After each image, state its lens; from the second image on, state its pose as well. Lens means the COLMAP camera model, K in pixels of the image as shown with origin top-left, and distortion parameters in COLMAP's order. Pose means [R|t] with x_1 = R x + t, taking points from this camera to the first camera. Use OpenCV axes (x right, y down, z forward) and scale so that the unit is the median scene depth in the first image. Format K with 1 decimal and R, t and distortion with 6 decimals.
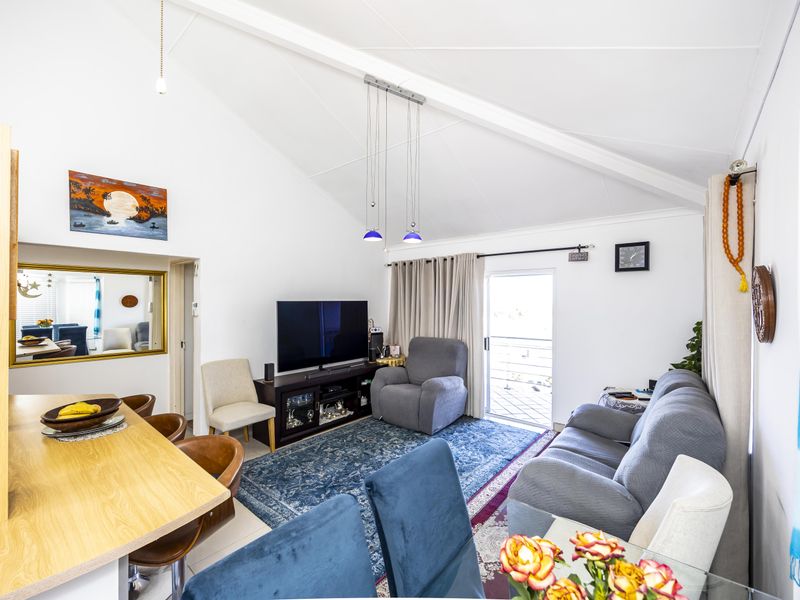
lens RADIAL K [[344.2, 0, 396.8], [0, 344.2, 304.1], [0, 0, 1]] dist [-0.000058, -0.001032]
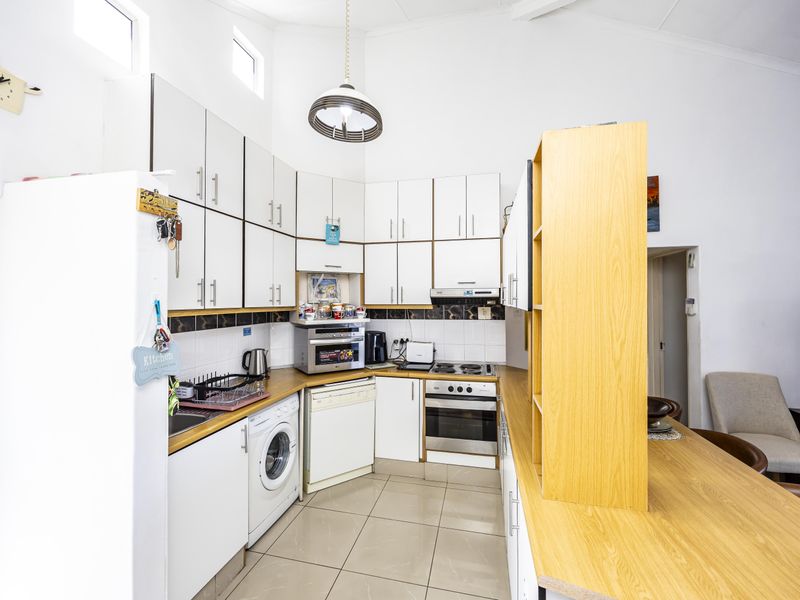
lens RADIAL K [[344.2, 0, 398.0], [0, 344.2, 295.9], [0, 0, 1]] dist [-0.000058, -0.001032]
pose [[0.454047, -0.018615, -0.890783, -0.162346], [0.000387, 0.999786, -0.020695, 0.006264], [0.890977, 0.009052, 0.453957, -0.031253]]
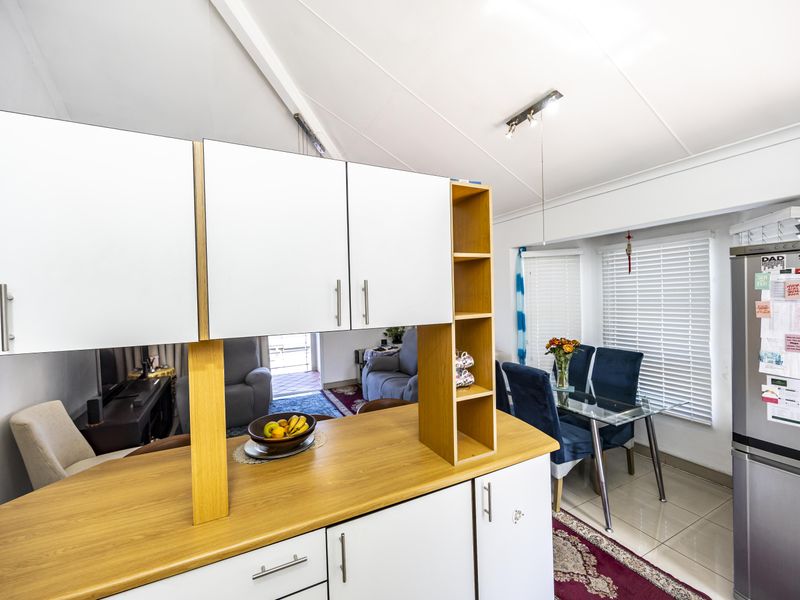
lens RADIAL K [[344.2, 0, 396.9], [0, 344.2, 300.5], [0, 0, 1]] dist [-0.000058, -0.001032]
pose [[0.389827, -0.031774, 0.920340, -0.820174], [0.034298, 0.999212, 0.019969, -0.021084], [-0.920249, 0.023782, 0.390610, 0.176762]]
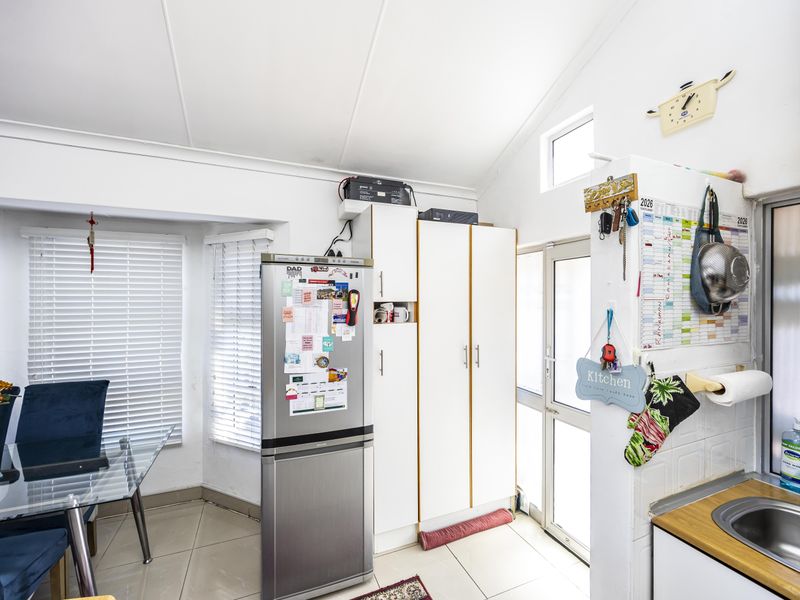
lens RADIAL K [[344.2, 0, 400.9], [0, 344.2, 300.0], [0, 0, 1]] dist [-0.000058, -0.001032]
pose [[-0.890947, -0.005383, 0.454076, -0.585666], [-0.004377, 0.999985, 0.003265, -0.006982], [-0.454087, 0.000921, -0.890957, 0.272724]]
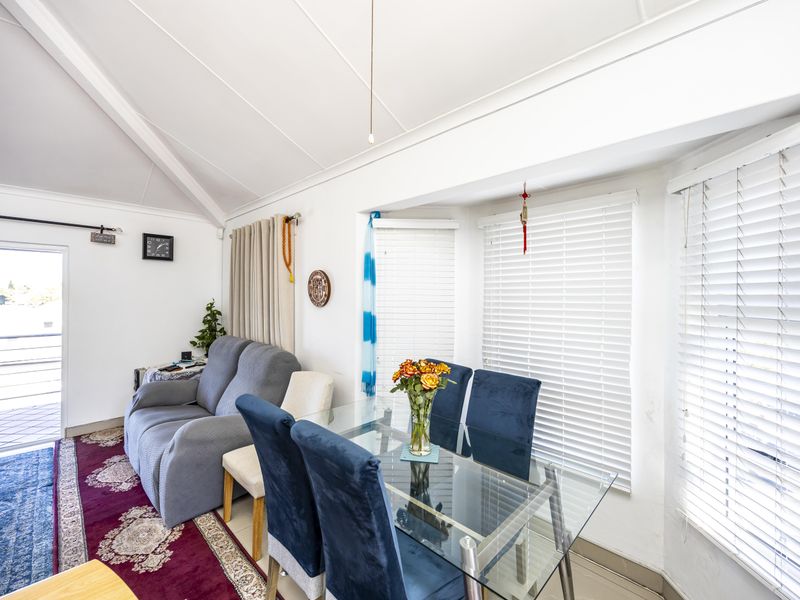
lens RADIAL K [[344.2, 0, 398.4], [0, 344.2, 294.5], [0, 0, 1]] dist [-0.000058, -0.001032]
pose [[0.079115, -0.003017, 0.996861, -0.365494], [-0.001759, 0.999993, 0.003166, 0.011050], [-0.996864, -0.002004, 0.079110, 0.131365]]
